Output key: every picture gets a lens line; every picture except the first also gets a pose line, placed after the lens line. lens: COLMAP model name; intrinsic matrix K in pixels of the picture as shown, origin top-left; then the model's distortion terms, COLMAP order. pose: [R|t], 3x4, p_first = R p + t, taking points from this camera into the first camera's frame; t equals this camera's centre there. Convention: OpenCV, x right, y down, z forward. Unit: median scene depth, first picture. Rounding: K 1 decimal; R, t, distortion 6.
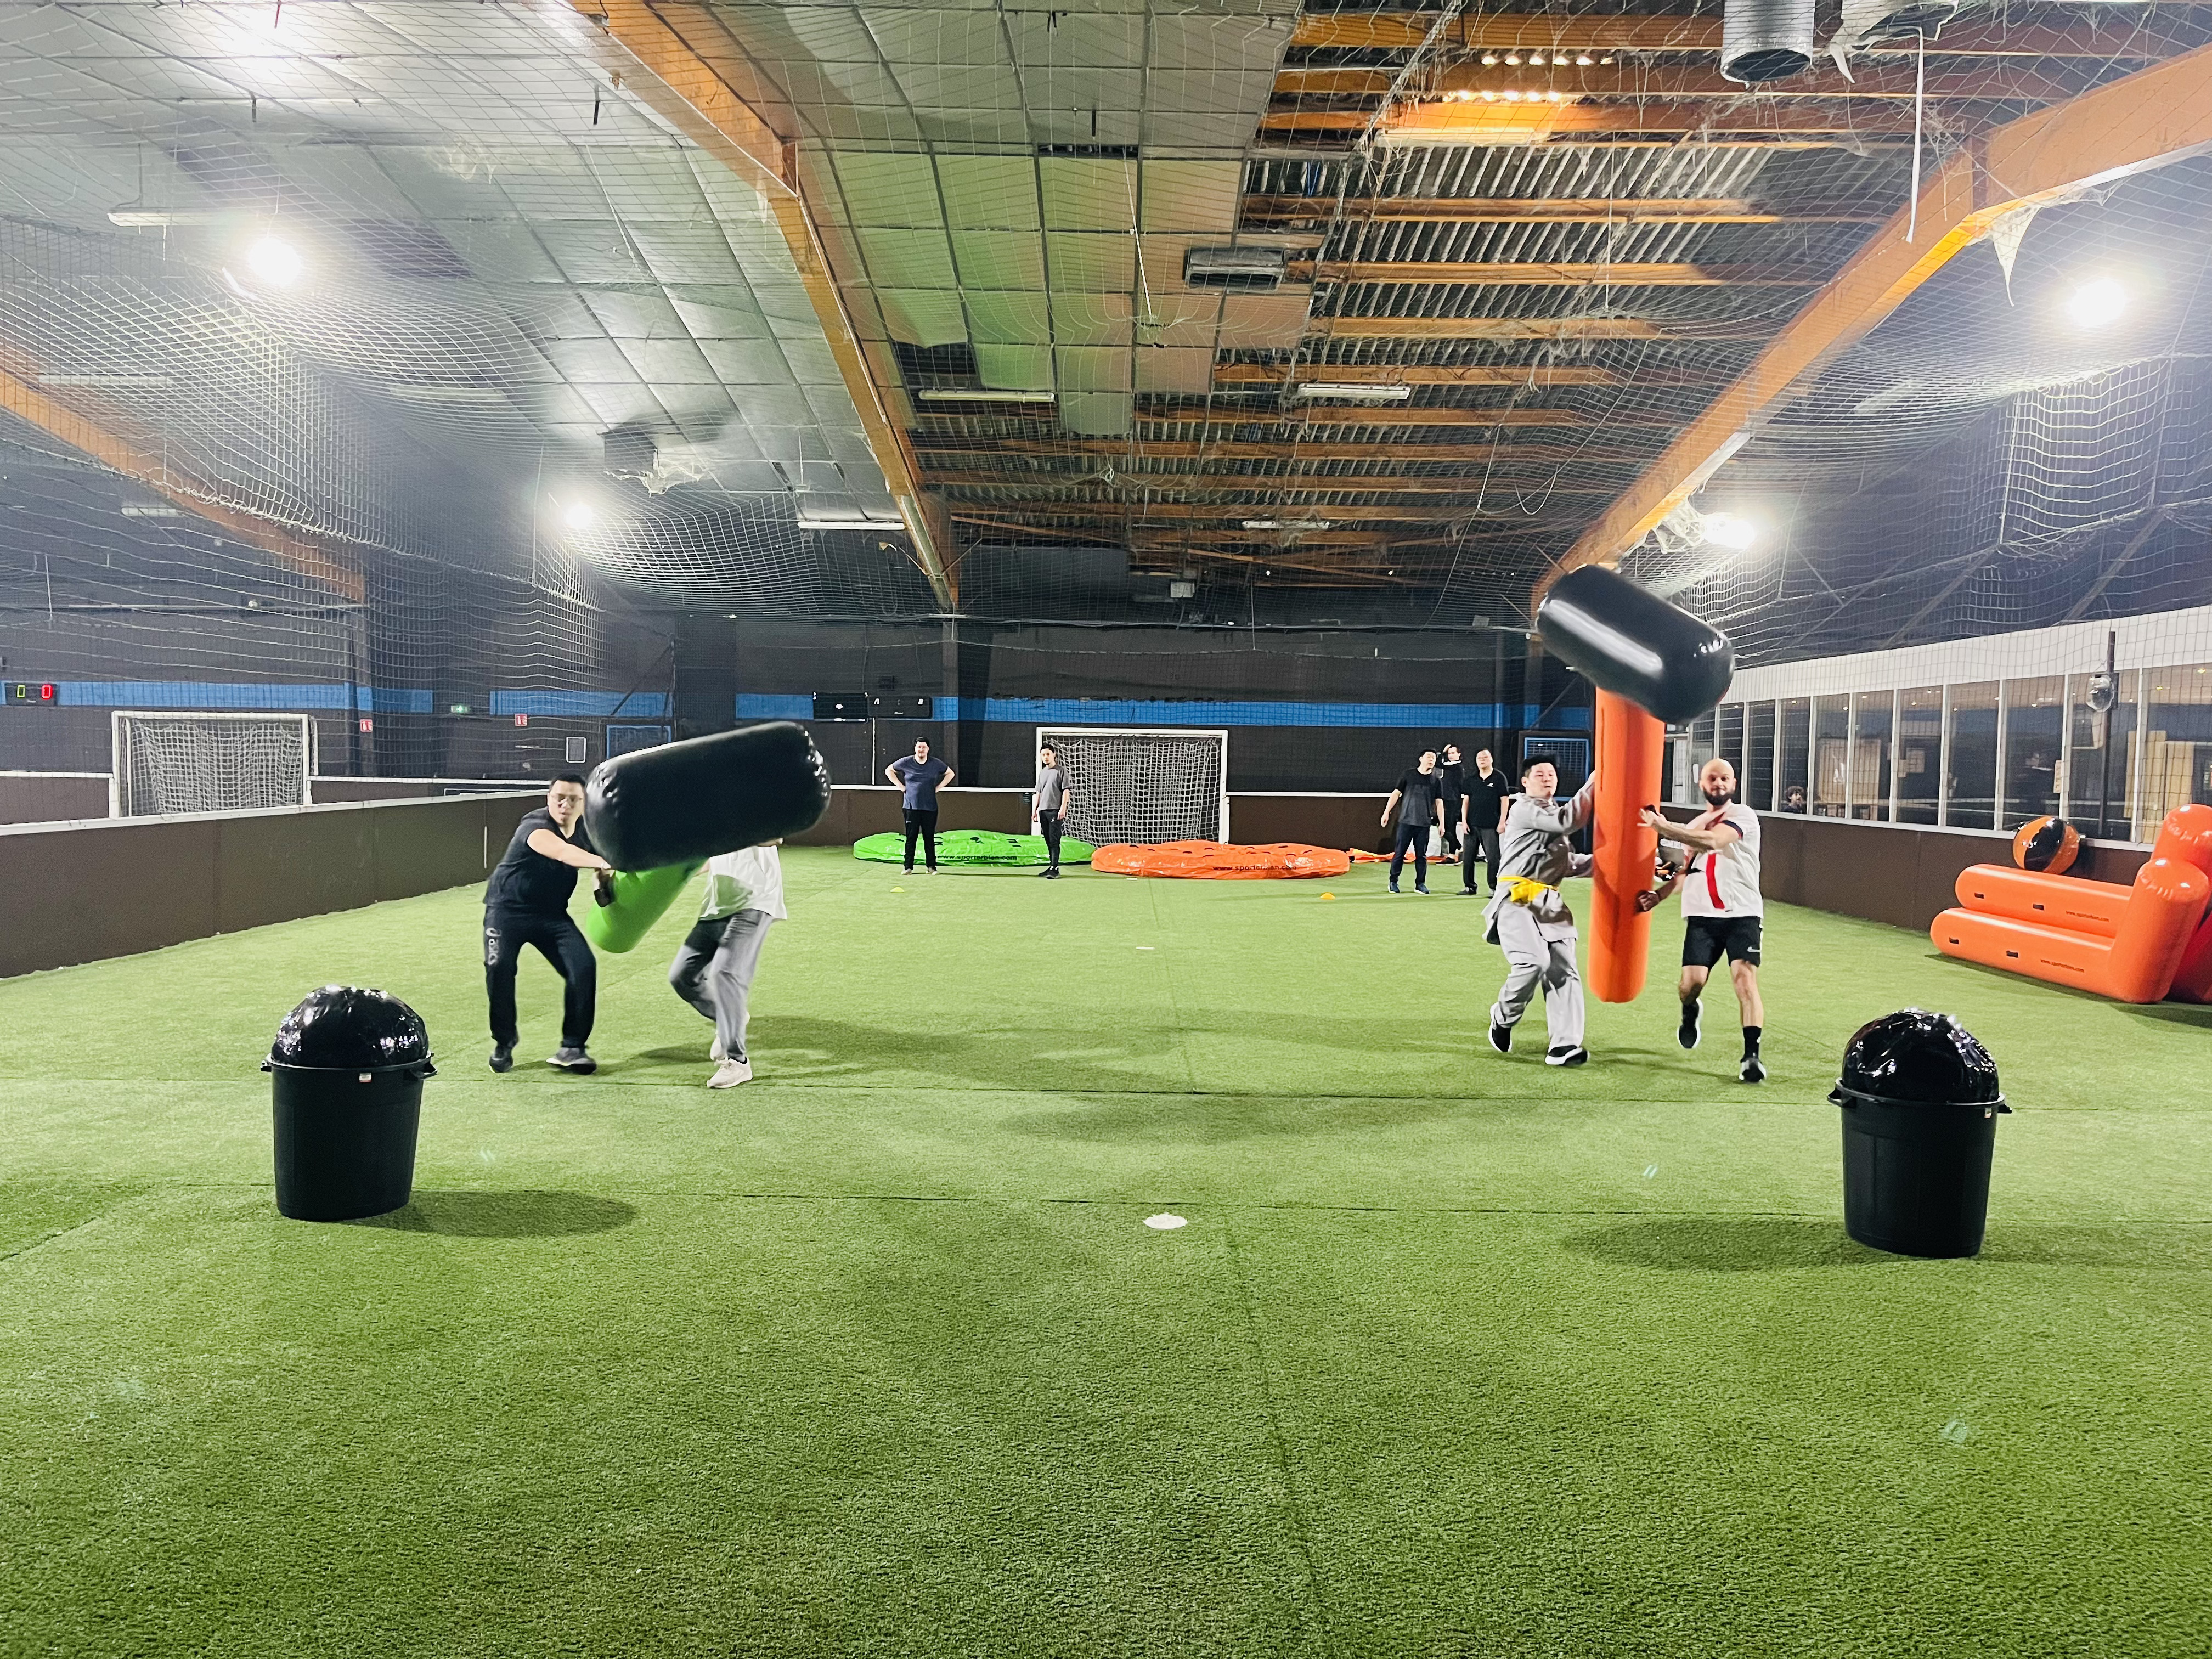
lens RADIAL K [[1663.5, 0, 1112.0], [0, 1663.5, 819.5], [0, 0, 1]] dist [0.078832, -0.107946]
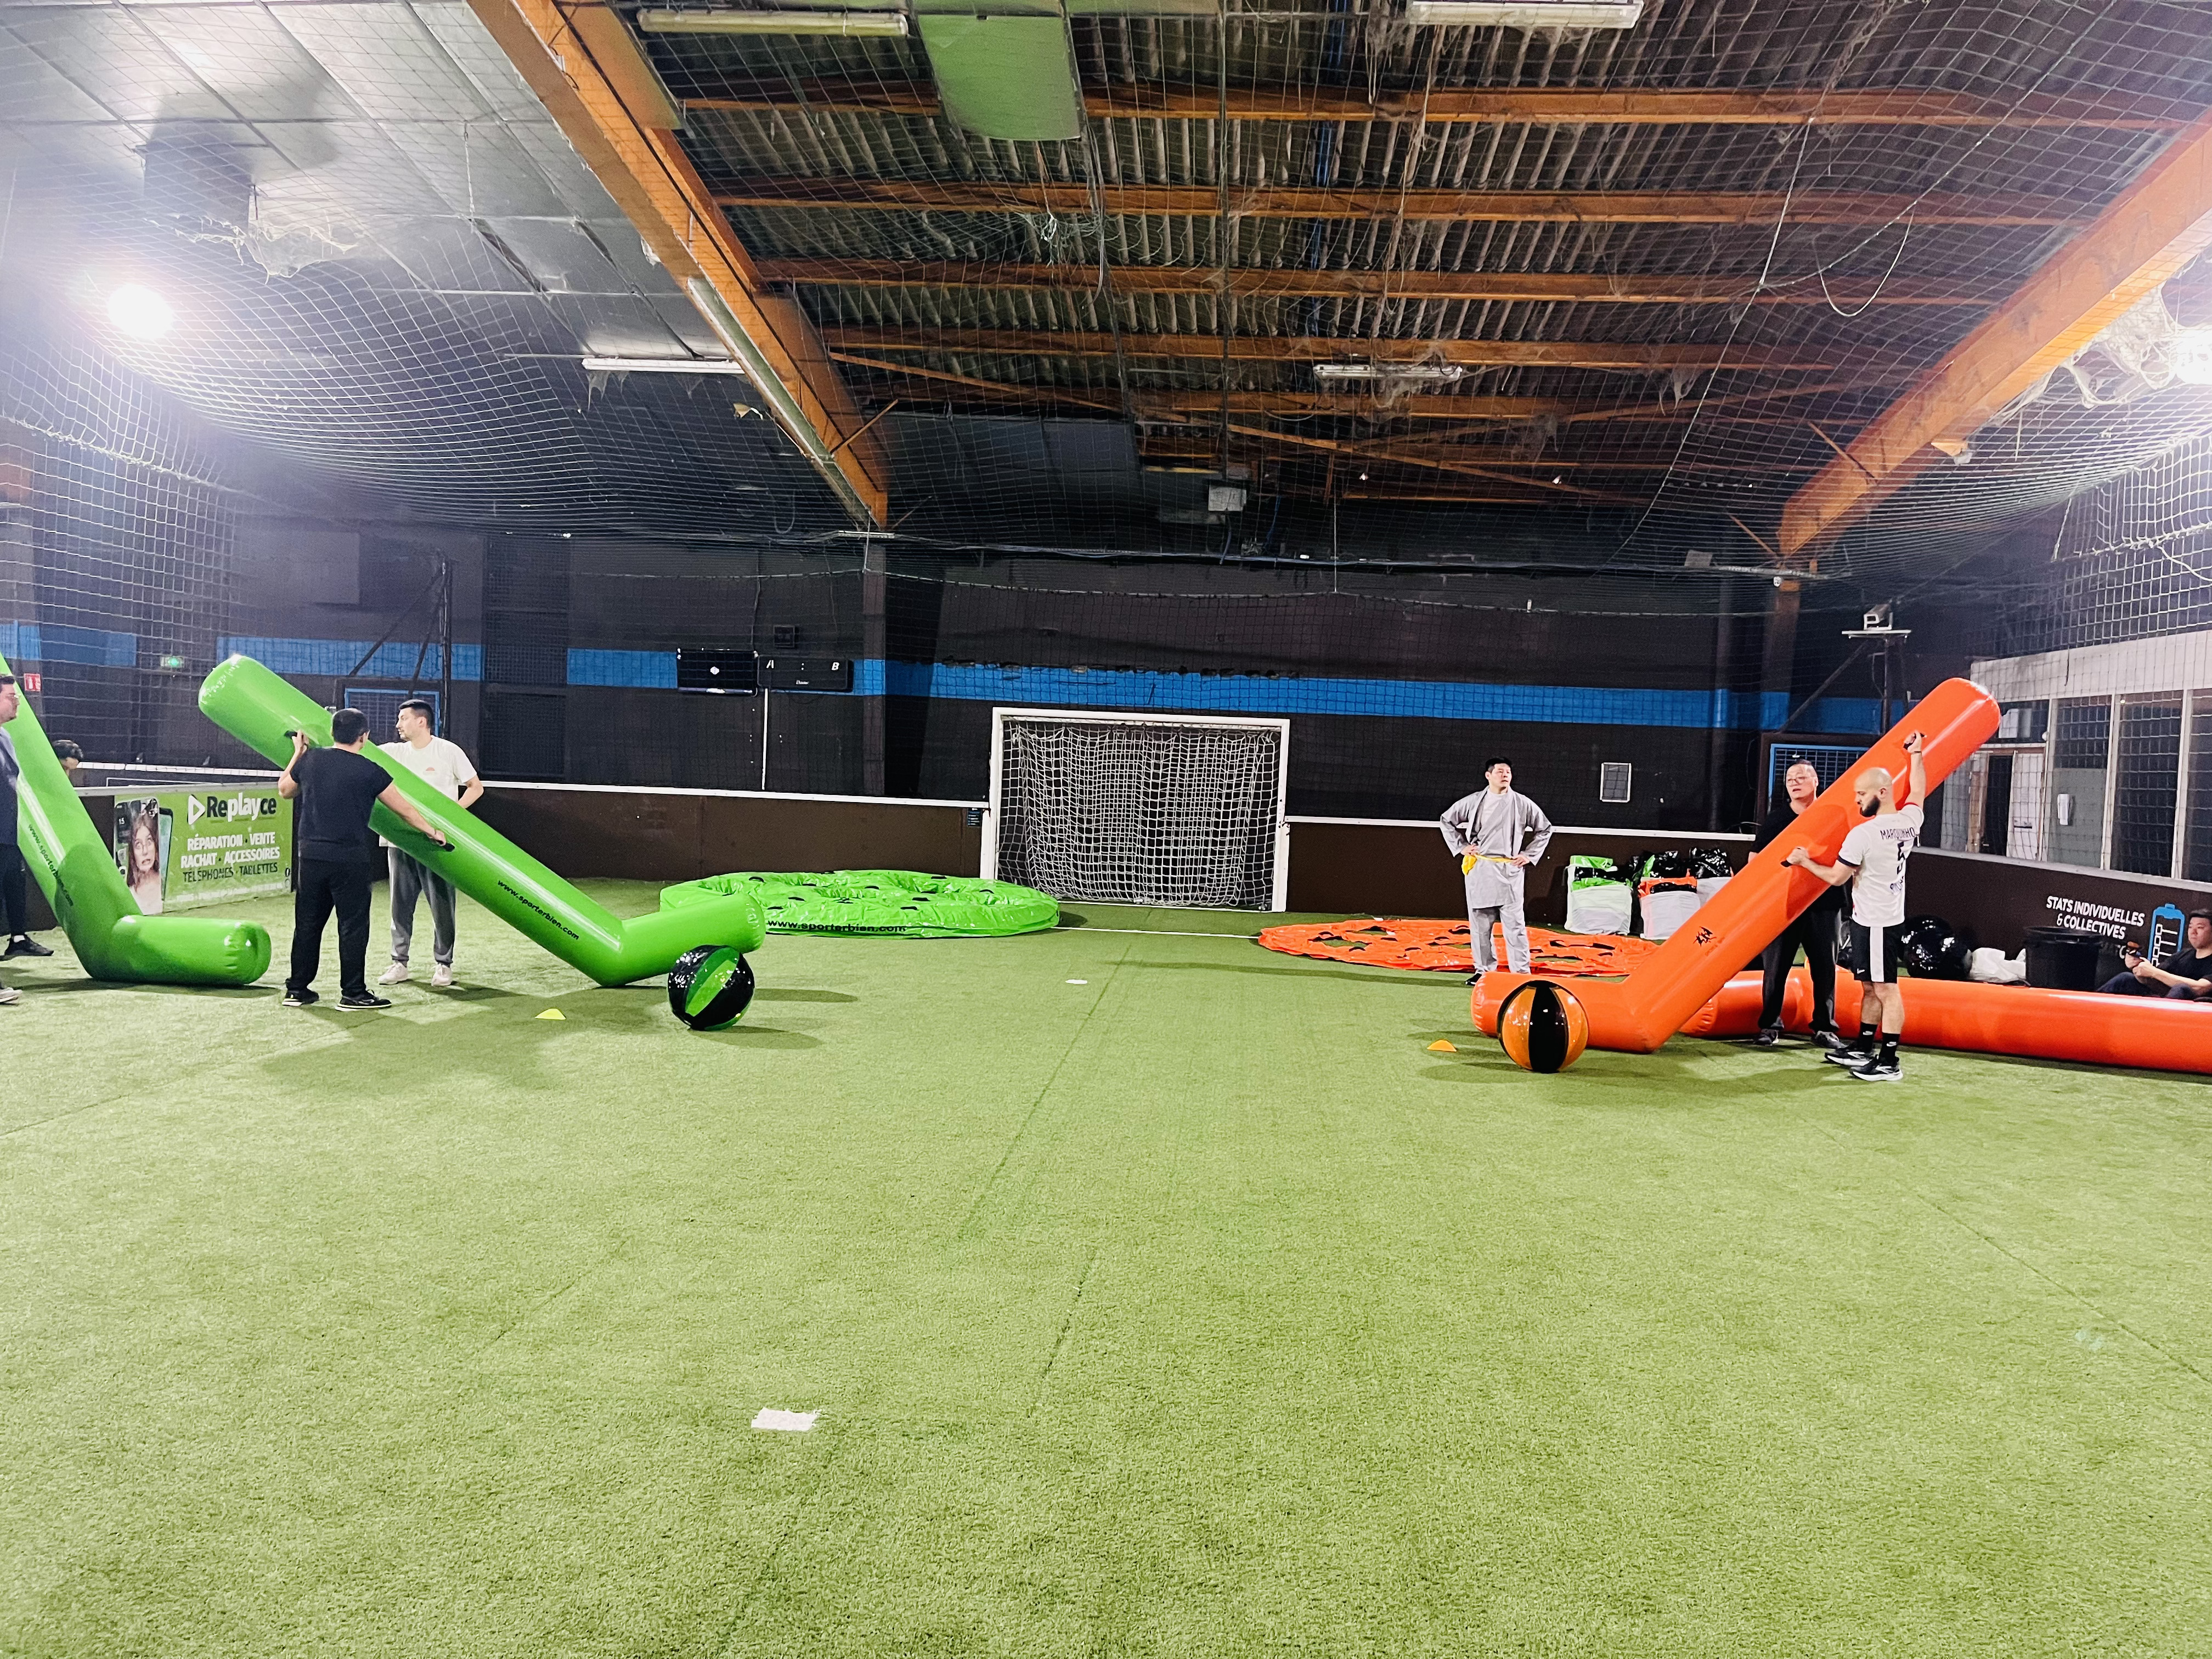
lens RADIAL K [[1663.5, 0, 1112.0], [0, 1663.5, 819.5], [0, 0, 1]] dist [0.078832, -0.107946]
pose [[0.997046, 0.028443, -0.071352, 0.050181], [-0.028334, 0.999595, 0.002550, -0.015613], [0.071396, -0.000521, 0.997448, 0.374897]]
